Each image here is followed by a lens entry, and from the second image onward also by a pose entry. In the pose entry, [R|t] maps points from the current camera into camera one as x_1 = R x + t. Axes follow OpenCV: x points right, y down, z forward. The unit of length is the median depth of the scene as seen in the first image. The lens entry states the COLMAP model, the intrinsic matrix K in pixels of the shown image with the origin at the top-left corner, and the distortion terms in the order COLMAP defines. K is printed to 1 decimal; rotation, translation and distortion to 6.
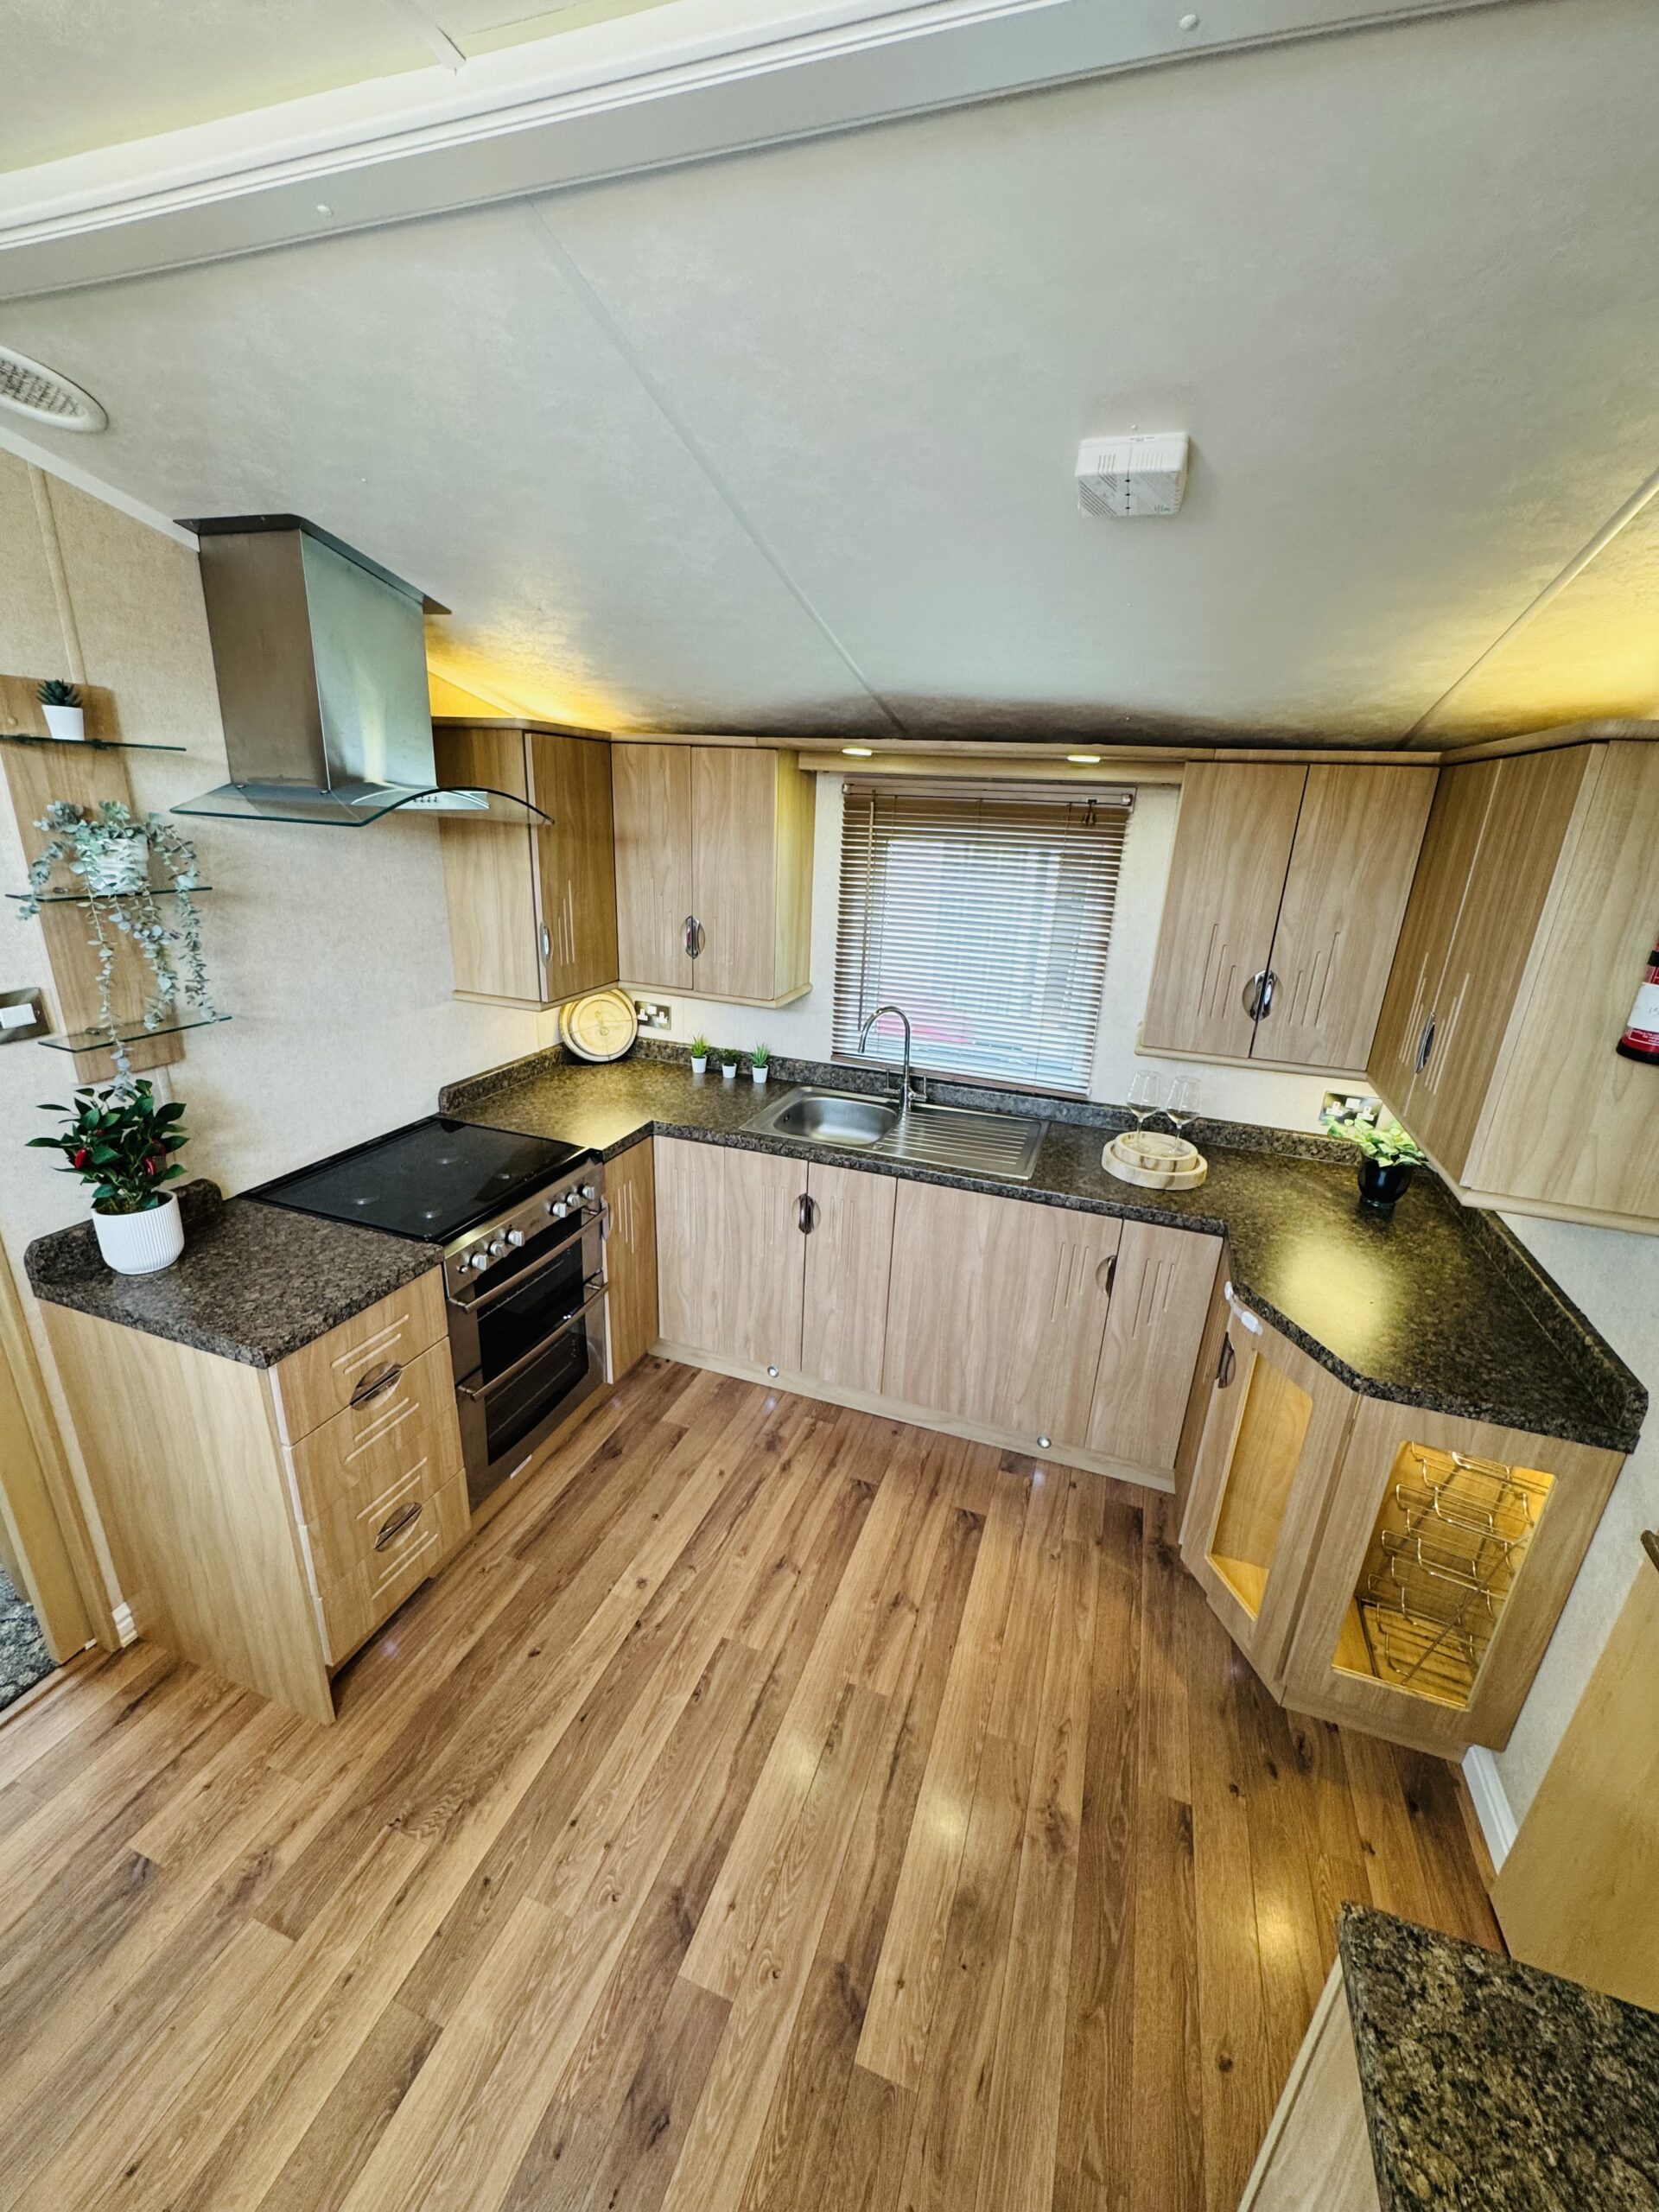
lens RADIAL K [[886.8, 0, 828.8], [0, 886.8, 1103.9], [0, 0, 1]] dist [-0.002133, 0.000015]
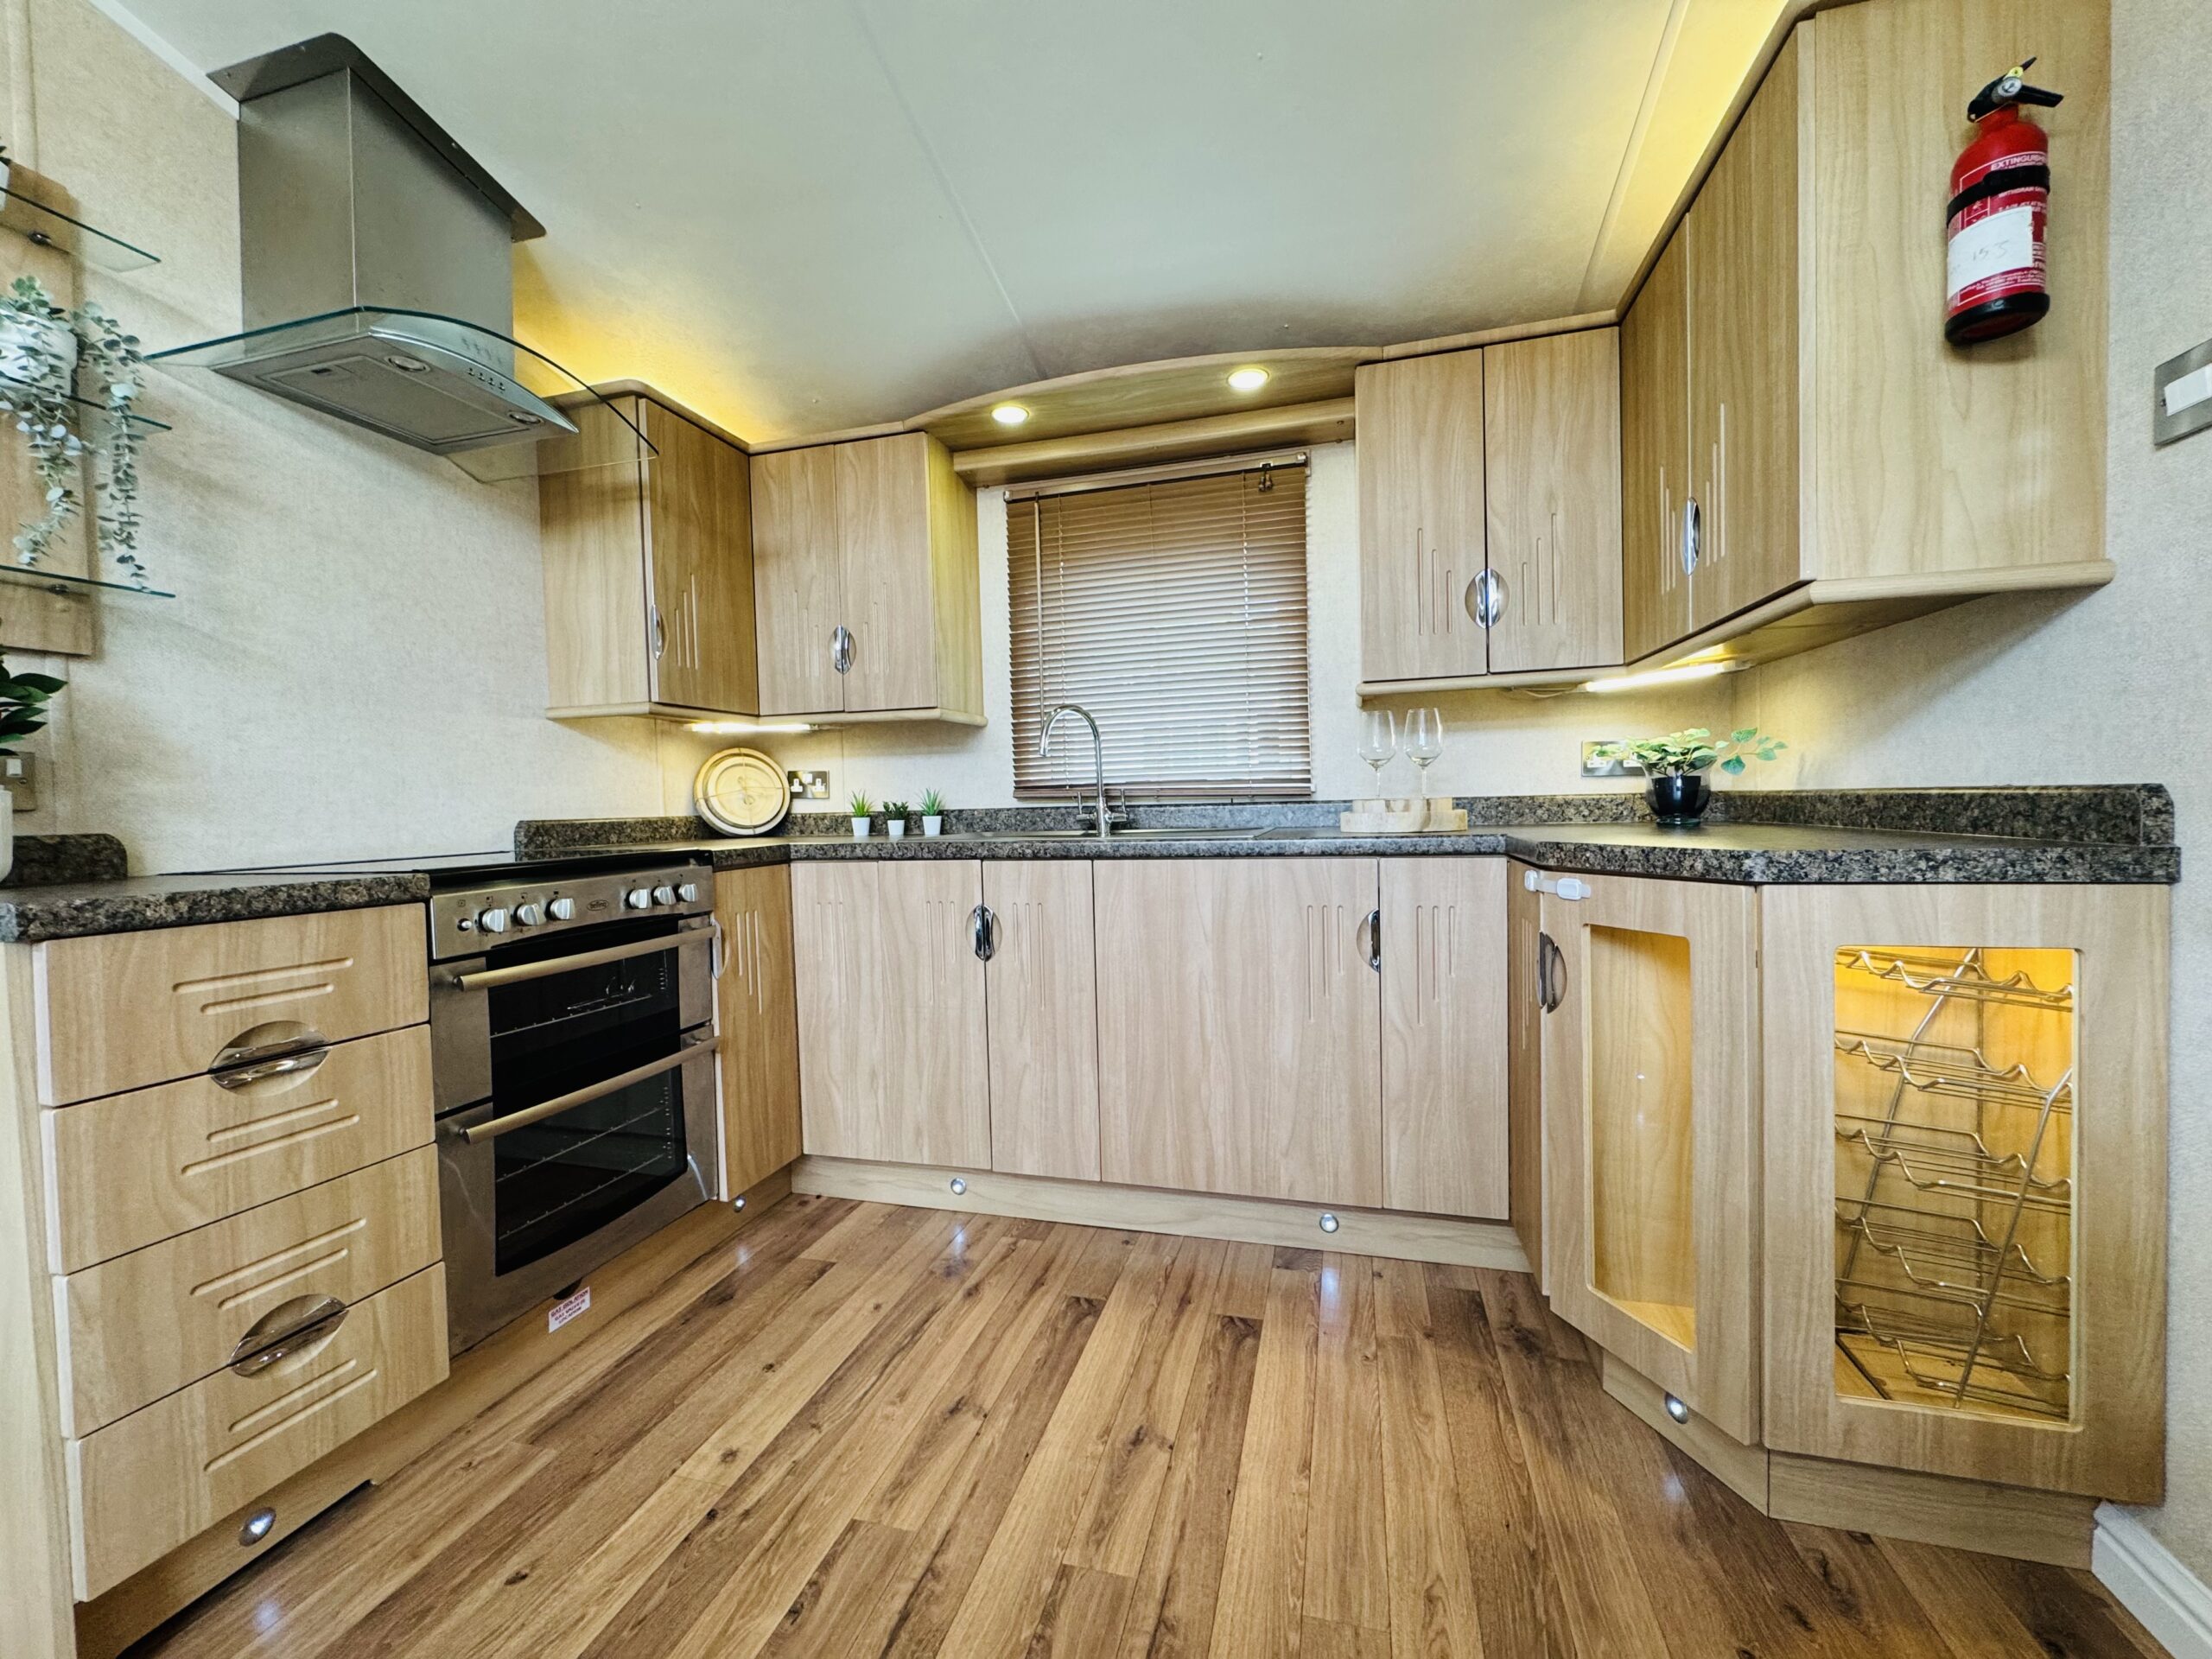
lens RADIAL K [[883.8, 0, 1105.1], [0, 883.8, 828.4], [0, 0, 1]] dist [-0.003237, 0.000304]
pose [[0.995073, -0.072185, 0.067963, 0.038025], [0.089094, 0.951783, -0.293548, 0.302121], [-0.043496, 0.298157, 0.953525, 0.245802]]
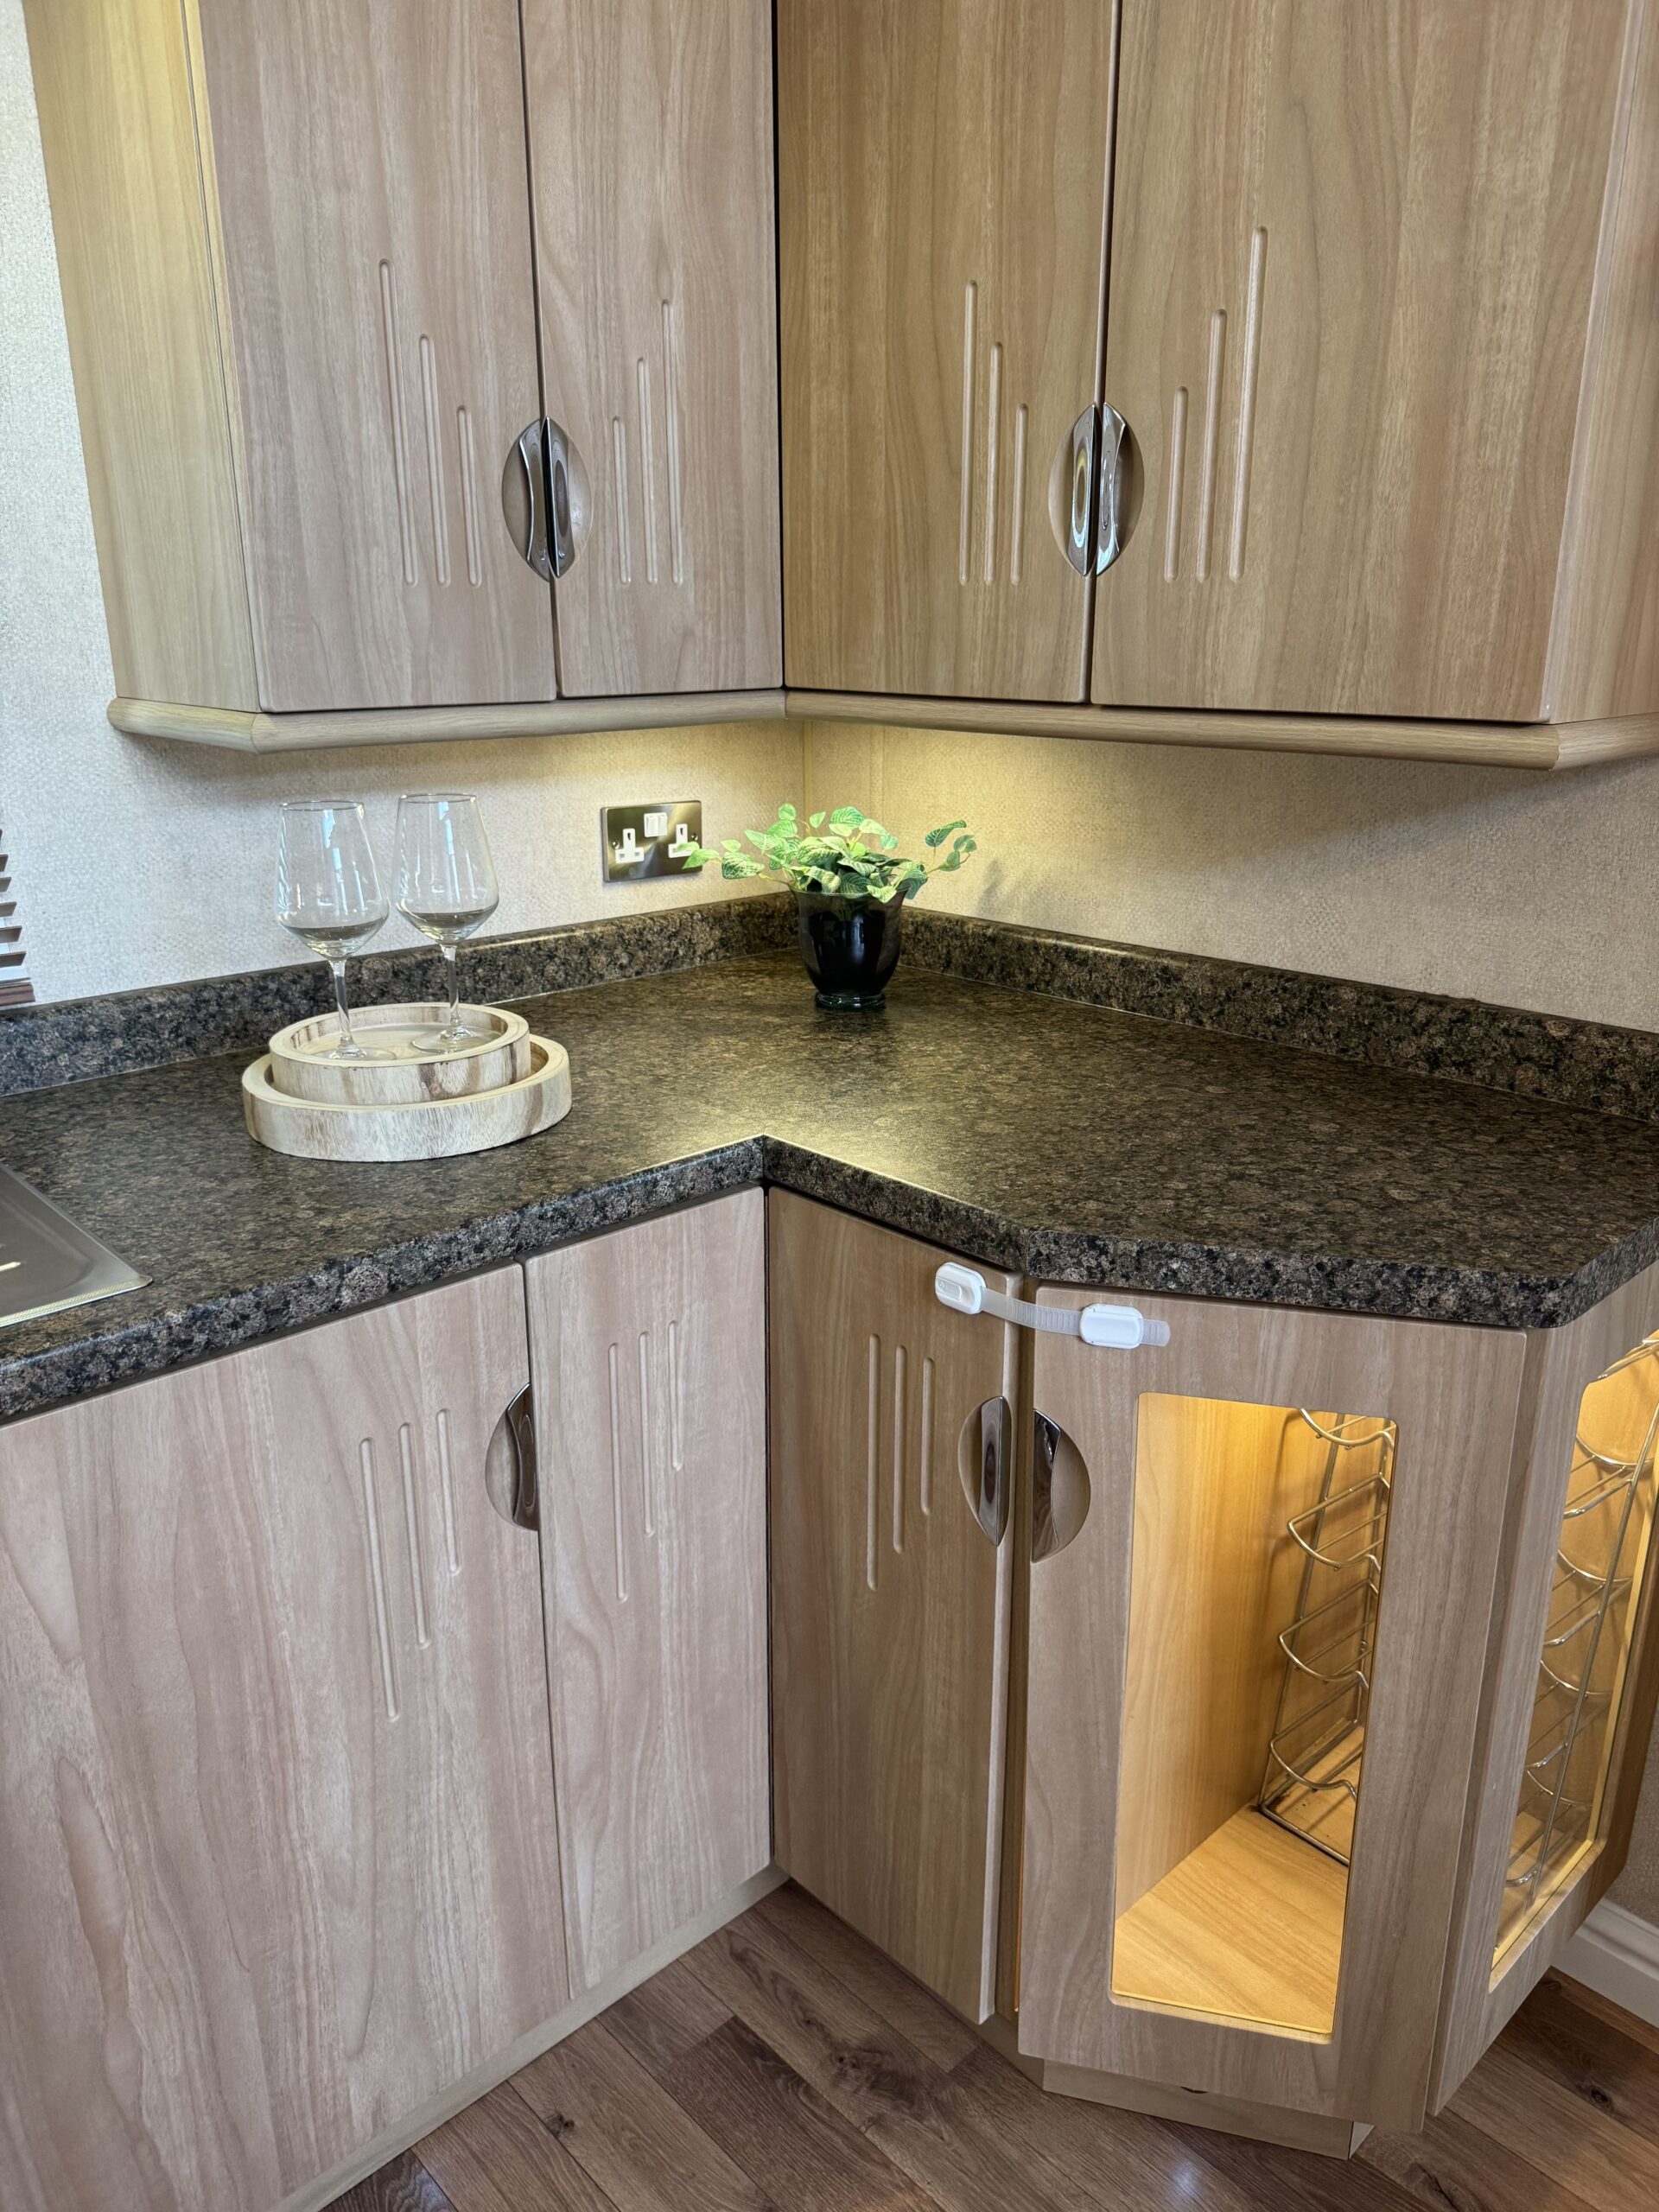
lens RADIAL K [[1538.9, 0, 841.0], [0, 1538.9, 1110.2], [0, 0, 1]] dist [0.053316, -0.102056]
pose [[0.448039, -0.312198, 0.837732, -0.032845], [0.310434, 0.933068, 0.181699, 0.022242], [-0.838387, 0.178652, 0.514967, 0.615539]]
